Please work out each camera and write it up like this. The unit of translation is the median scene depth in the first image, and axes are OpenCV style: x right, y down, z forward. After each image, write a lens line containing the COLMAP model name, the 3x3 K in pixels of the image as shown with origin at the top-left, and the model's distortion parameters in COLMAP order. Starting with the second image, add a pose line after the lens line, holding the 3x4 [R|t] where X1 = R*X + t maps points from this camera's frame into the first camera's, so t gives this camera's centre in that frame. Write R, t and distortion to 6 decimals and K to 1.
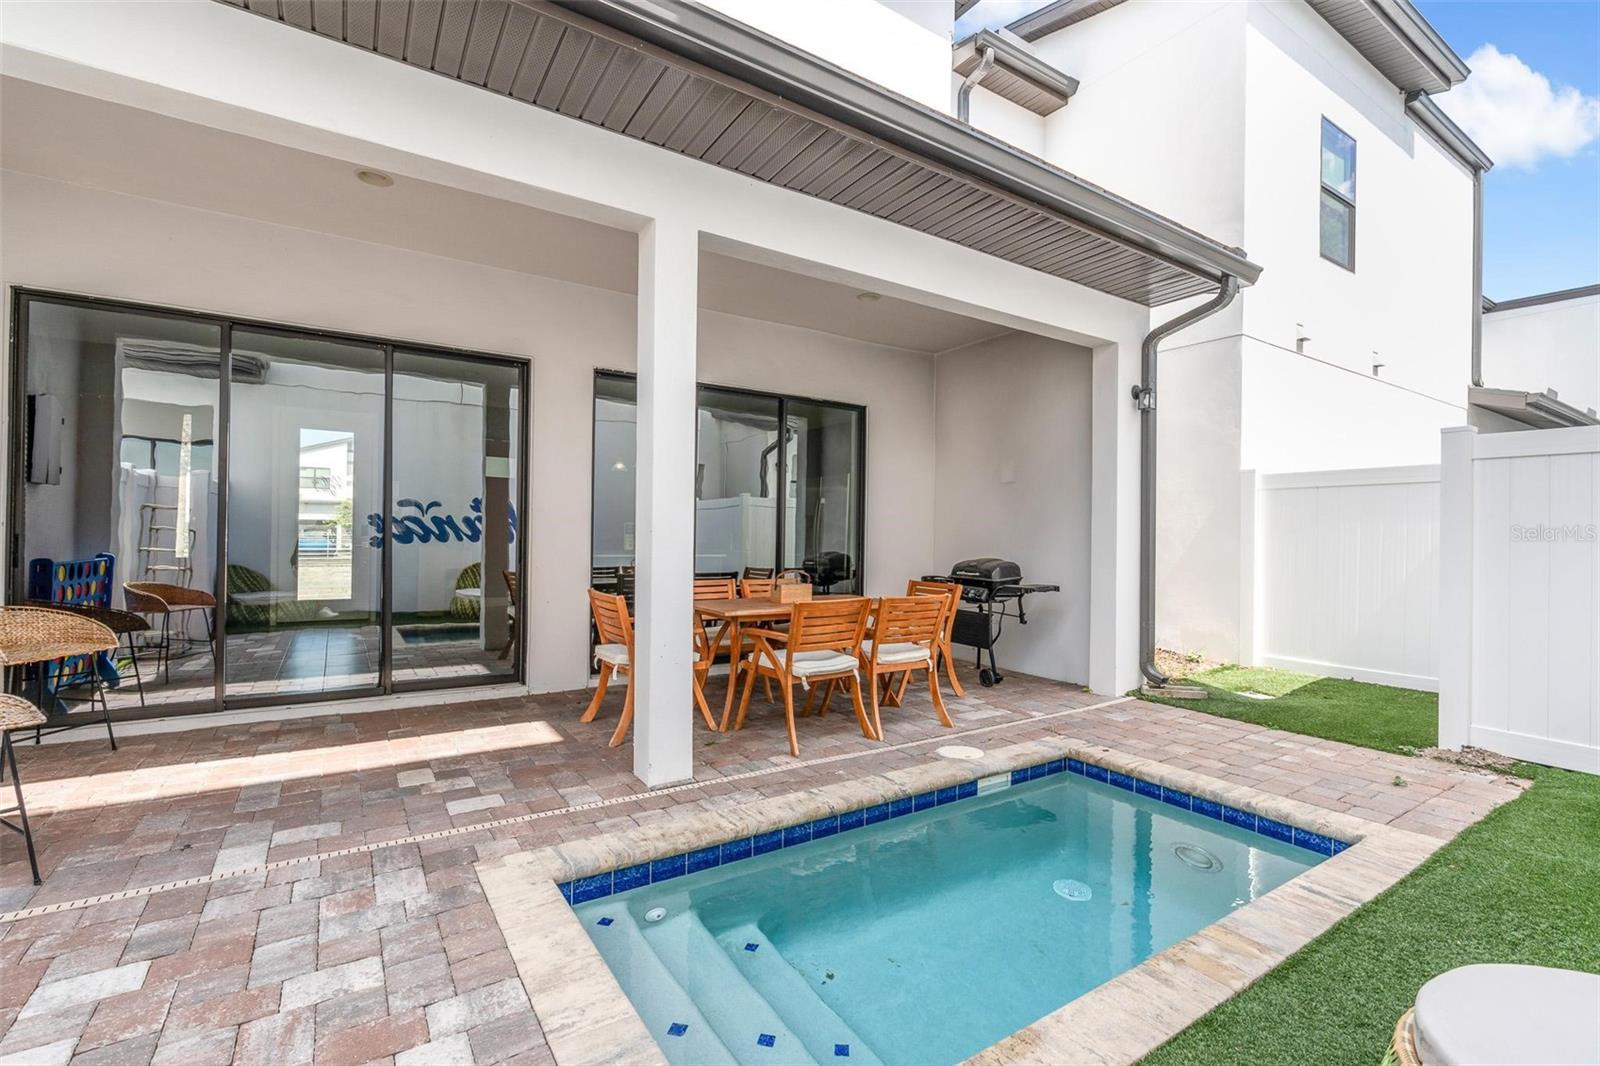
lens RADIAL K [[716.4, 0, 793.7], [0, 716.4, 537.5], [0, 0, 1]] dist [-0.004944, -0.000413]
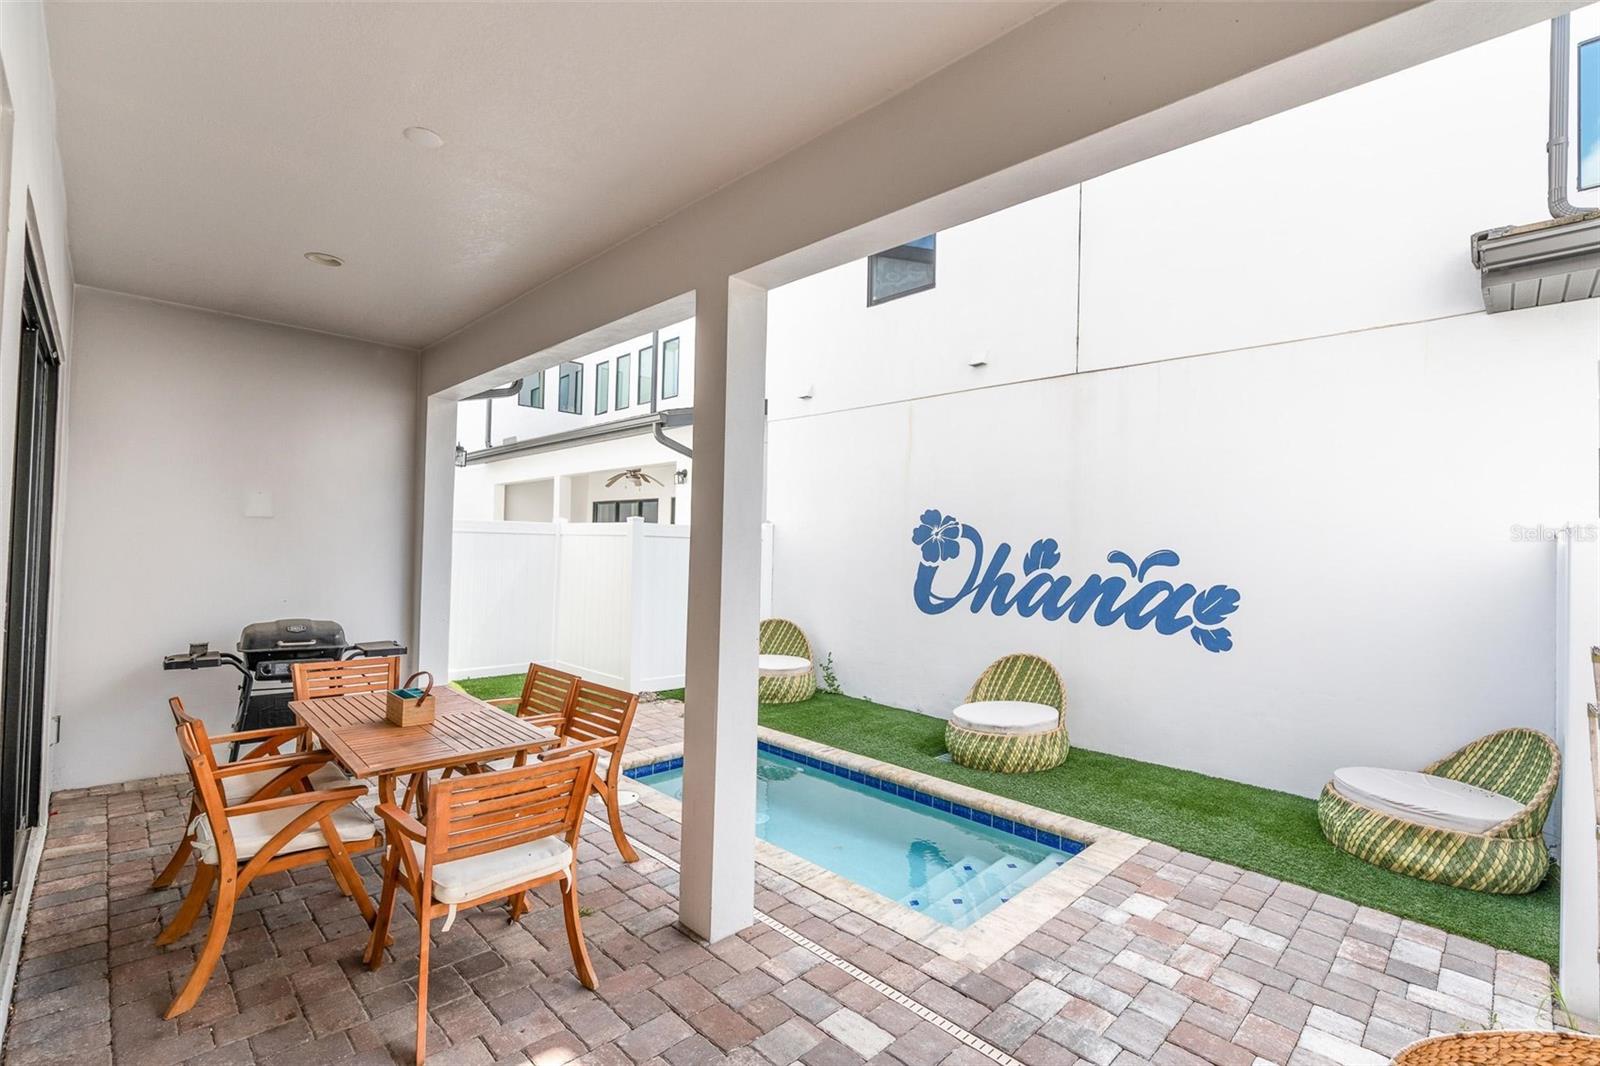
lens RADIAL K [[716.4, 0, 793.5], [0, 716.4, 534.5], [0, 0, 1]] dist [-0.004944, -0.000413]
pose [[-0.204280, -0.004378, 0.978903, -1.469299], [-0.029901, 0.999551, -0.001769, -0.190854], [-0.978456, -0.029632, -0.204319, 1.548592]]
